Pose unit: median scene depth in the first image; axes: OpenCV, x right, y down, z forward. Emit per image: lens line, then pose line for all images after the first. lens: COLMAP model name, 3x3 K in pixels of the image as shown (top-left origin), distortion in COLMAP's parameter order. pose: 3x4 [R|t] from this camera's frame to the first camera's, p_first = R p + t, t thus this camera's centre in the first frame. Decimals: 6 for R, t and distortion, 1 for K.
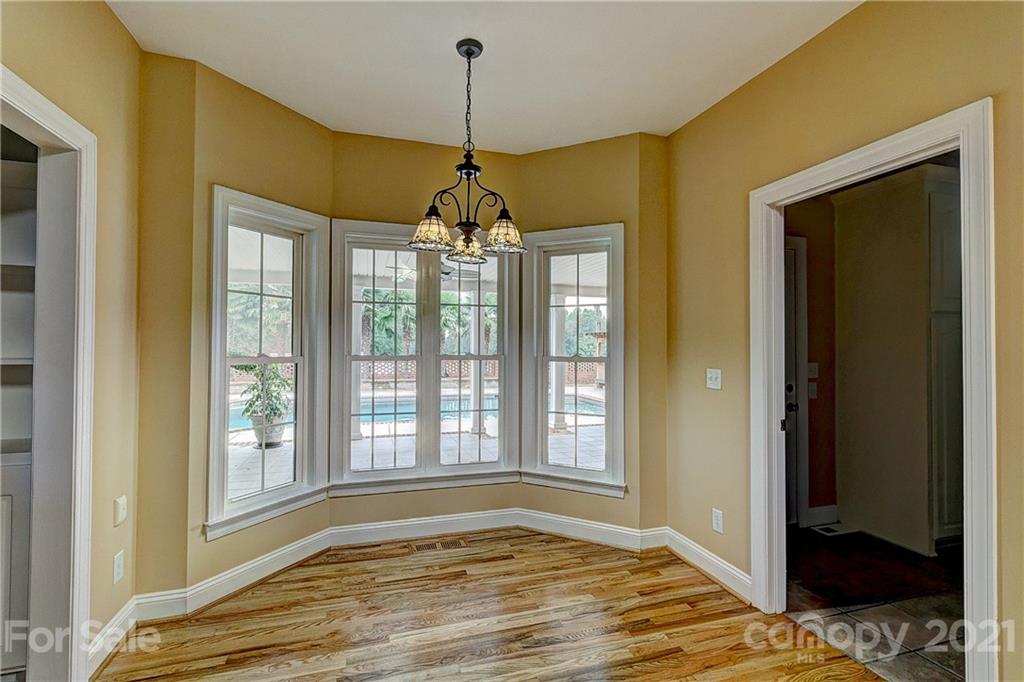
lens RADIAL K [[475.1, 0, 513.0], [0, 475.1, 337.9], [0, 0, 1]] dist [0.002305, 0.000603]
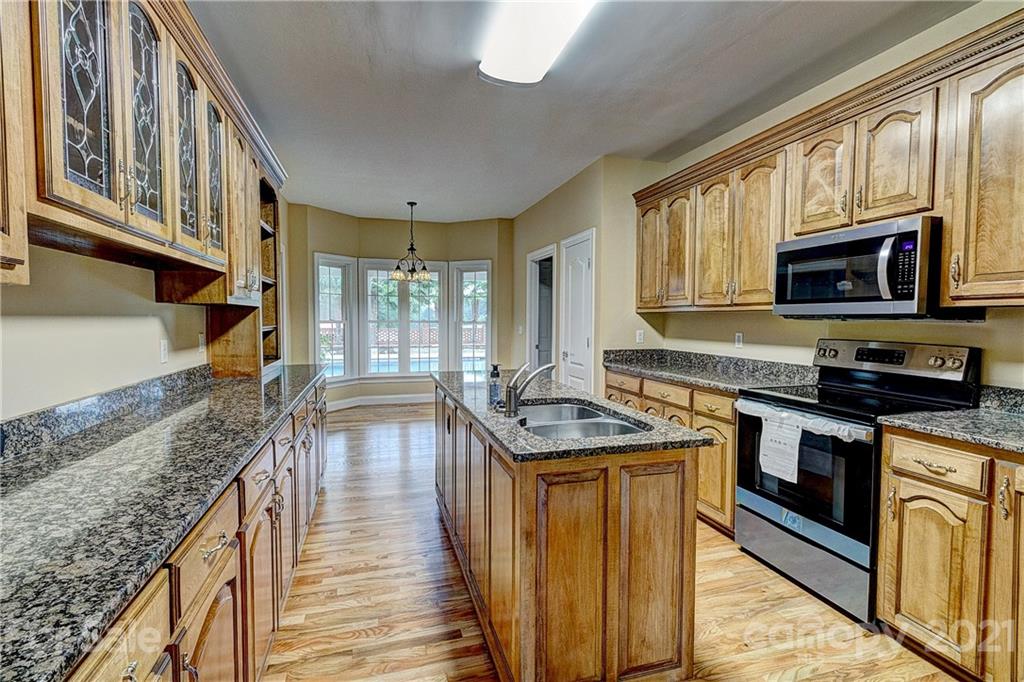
lens RADIAL K [[475.1, 0, 513.0], [0, 475.1, 337.9], [0, 0, 1]] dist [0.002305, 0.000603]
pose [[0.999868, 0.002540, -0.016021, 0.366341], [-0.001580, 0.998219, 0.059640, -0.013789], [0.016144, -0.059607, 0.998091, -1.192350]]
